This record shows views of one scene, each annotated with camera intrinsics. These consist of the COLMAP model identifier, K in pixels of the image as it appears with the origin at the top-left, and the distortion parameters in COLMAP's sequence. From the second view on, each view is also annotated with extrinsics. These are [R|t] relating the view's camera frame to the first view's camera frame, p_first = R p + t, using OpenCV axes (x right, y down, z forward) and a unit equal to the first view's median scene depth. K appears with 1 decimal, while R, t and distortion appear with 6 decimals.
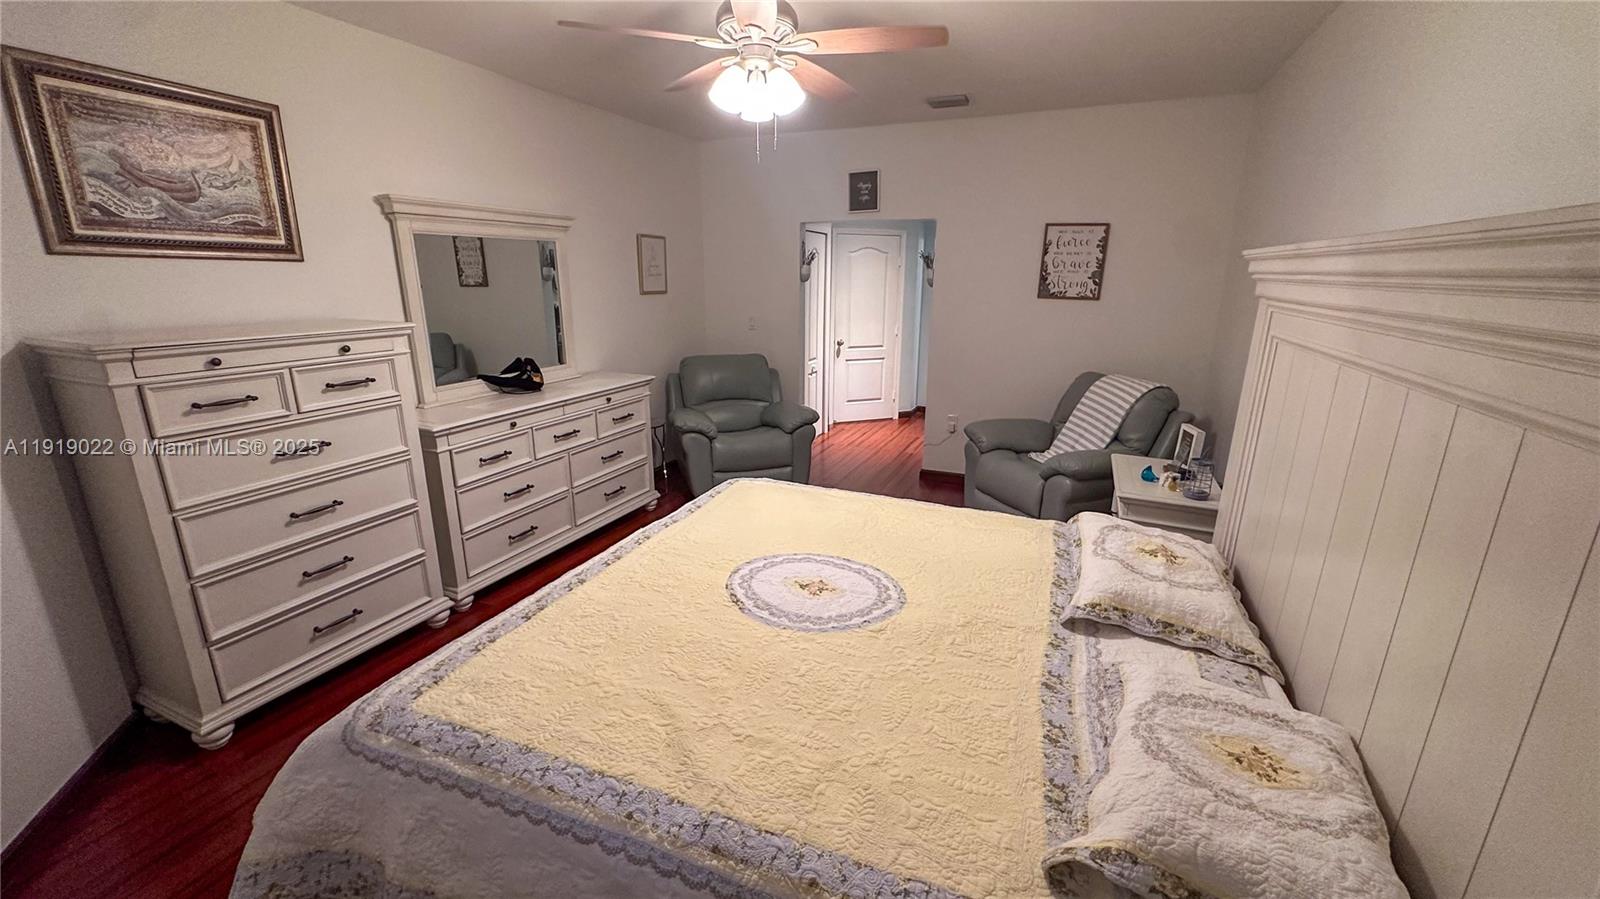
lens RADIAL K [[642.1, 0, 798.7], [0, 642.1, 446.4], [0, 0, 1]] dist [-0.008918, 0.002019]
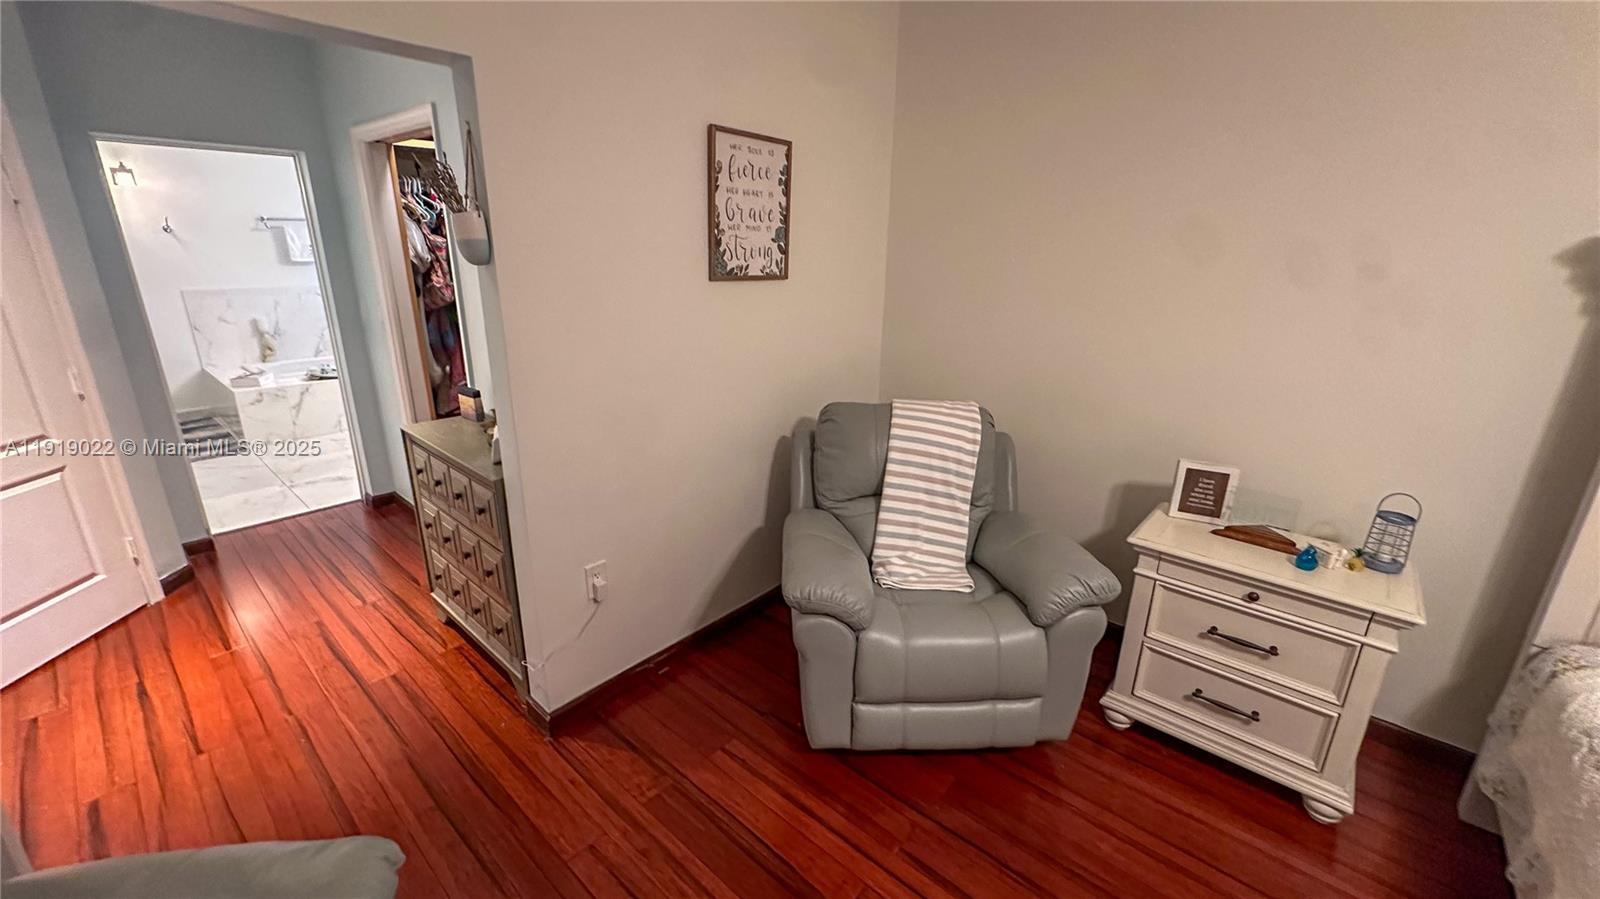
lens RADIAL K [[642.1, 0, 795.3], [0, 642.1, 447.5], [0, 0, 1]] dist [-0.008918, 0.002019]
pose [[0.302243, -0.291371, 0.907608, -0.102255], [0.237212, 0.945176, 0.224438, -0.218679], [-0.923244, 0.147460, 0.354790, 0.832009]]
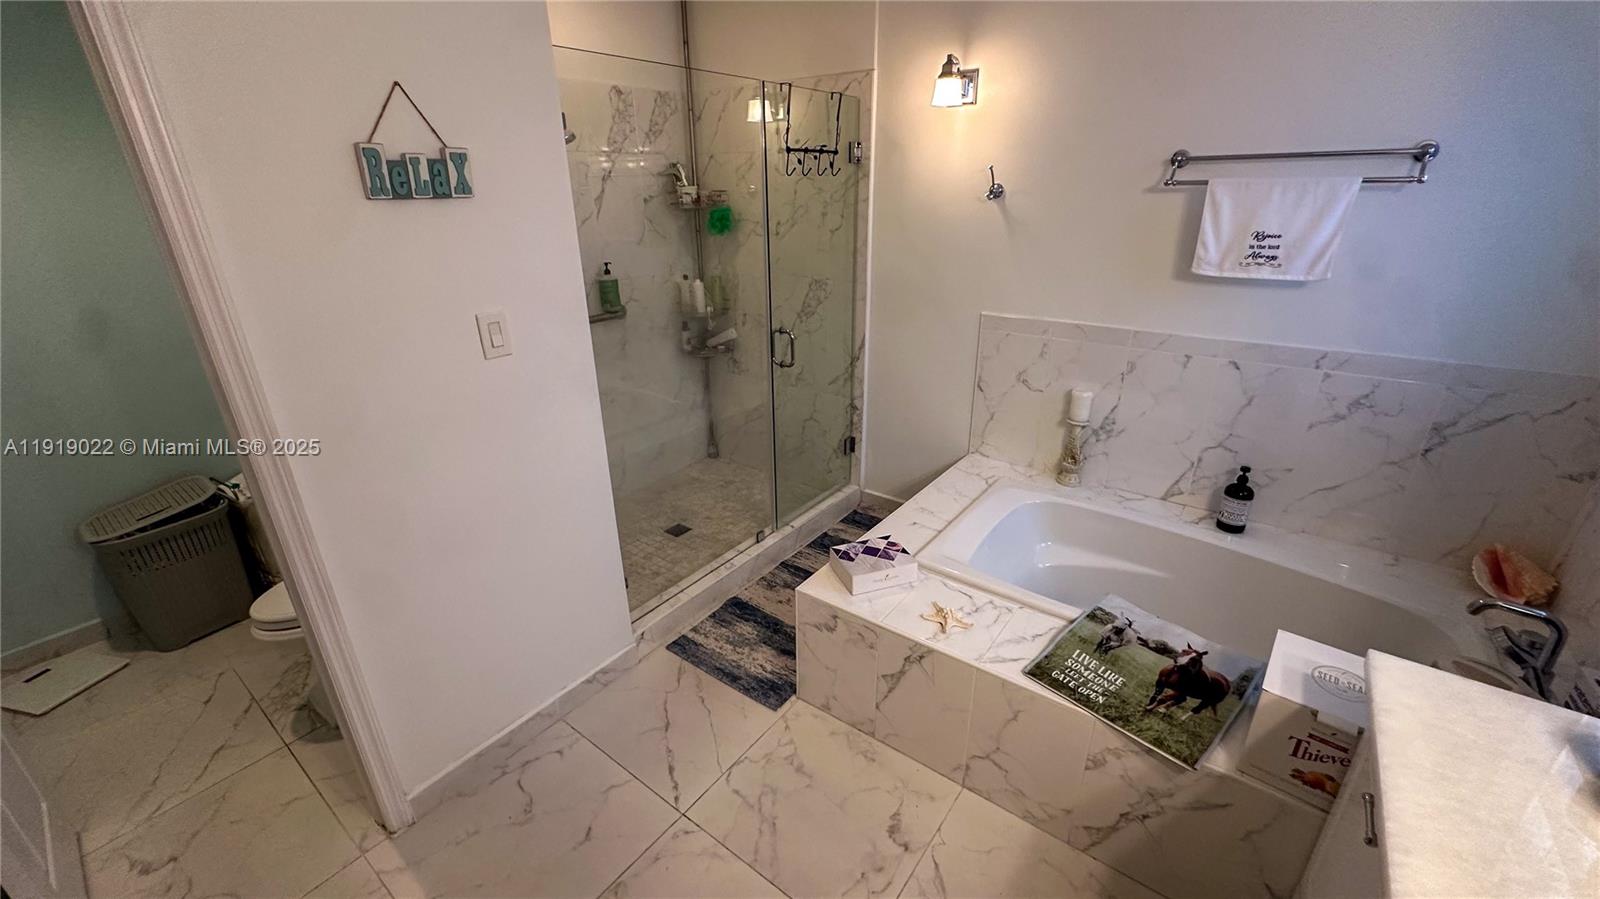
lens RADIAL K [[642.1, 0, 796.1], [0, 642.1, 456.5], [0, 0, 1]] dist [-0.008918, 0.002019]
pose [[0.971410, 0.069017, -0.227156, 0.758414], [-0.041353, 0.991374, 0.124370, -0.452004], [0.233780, -0.111420, 0.965884, 1.685207]]
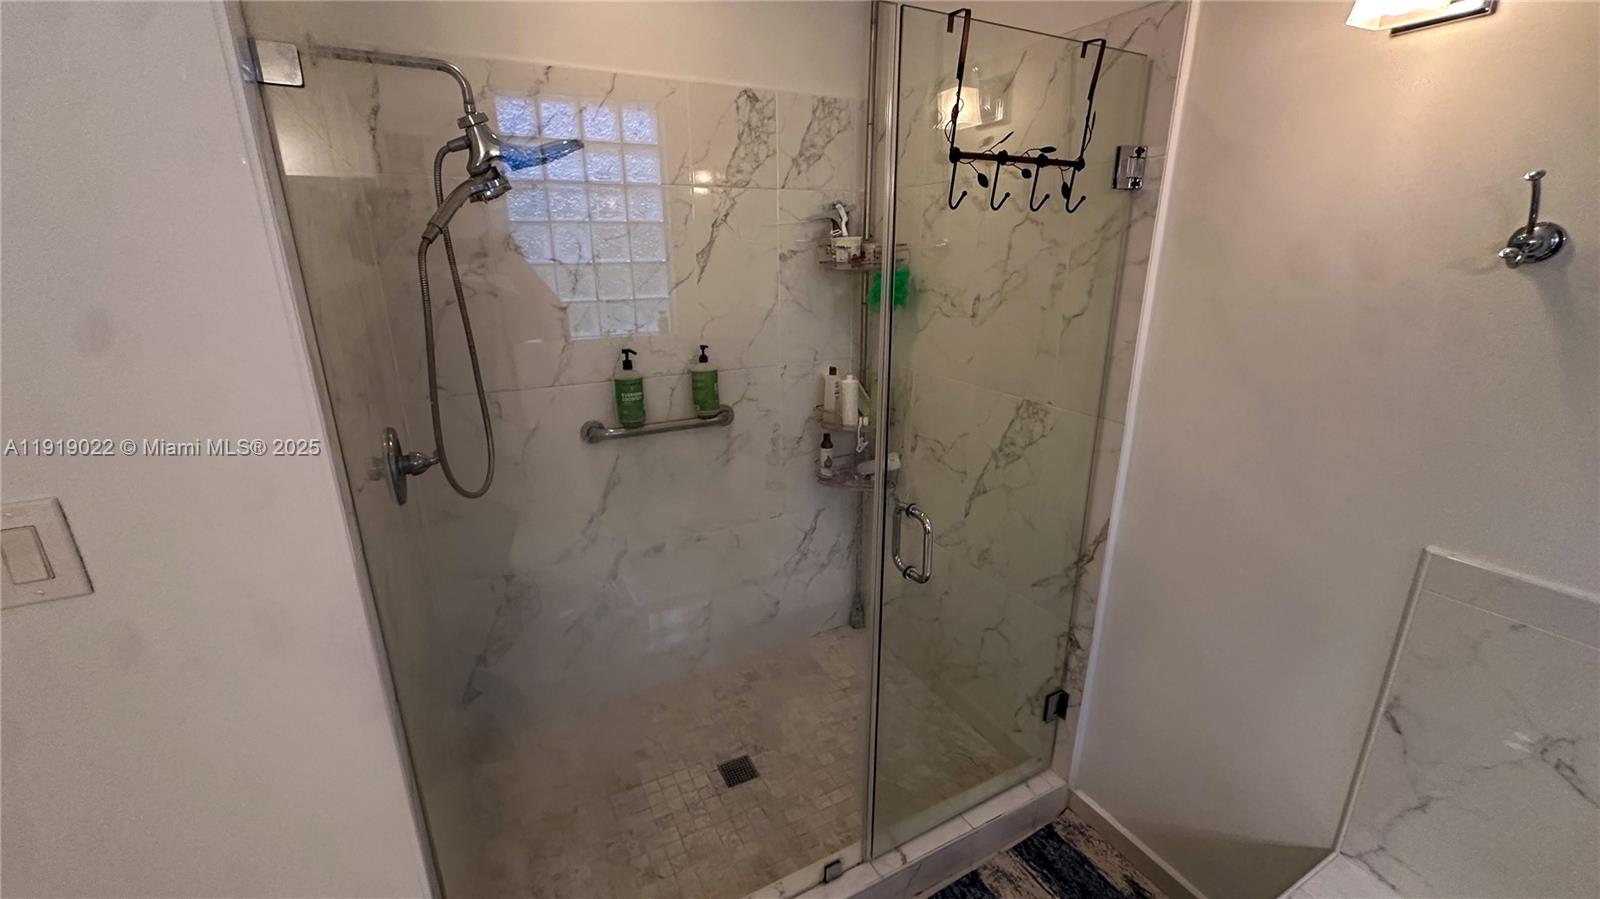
lens RADIAL K [[642.1, 0, 801.0], [0, 642.1, 450.9], [0, 0, 1]] dist [-0.008918, 0.002019]
pose [[0.782182, 0.171290, -0.599042, 0.733465], [-0.158828, 0.984519, 0.074128, -0.543411], [0.602466, 0.037163, 0.797279, 2.033858]]
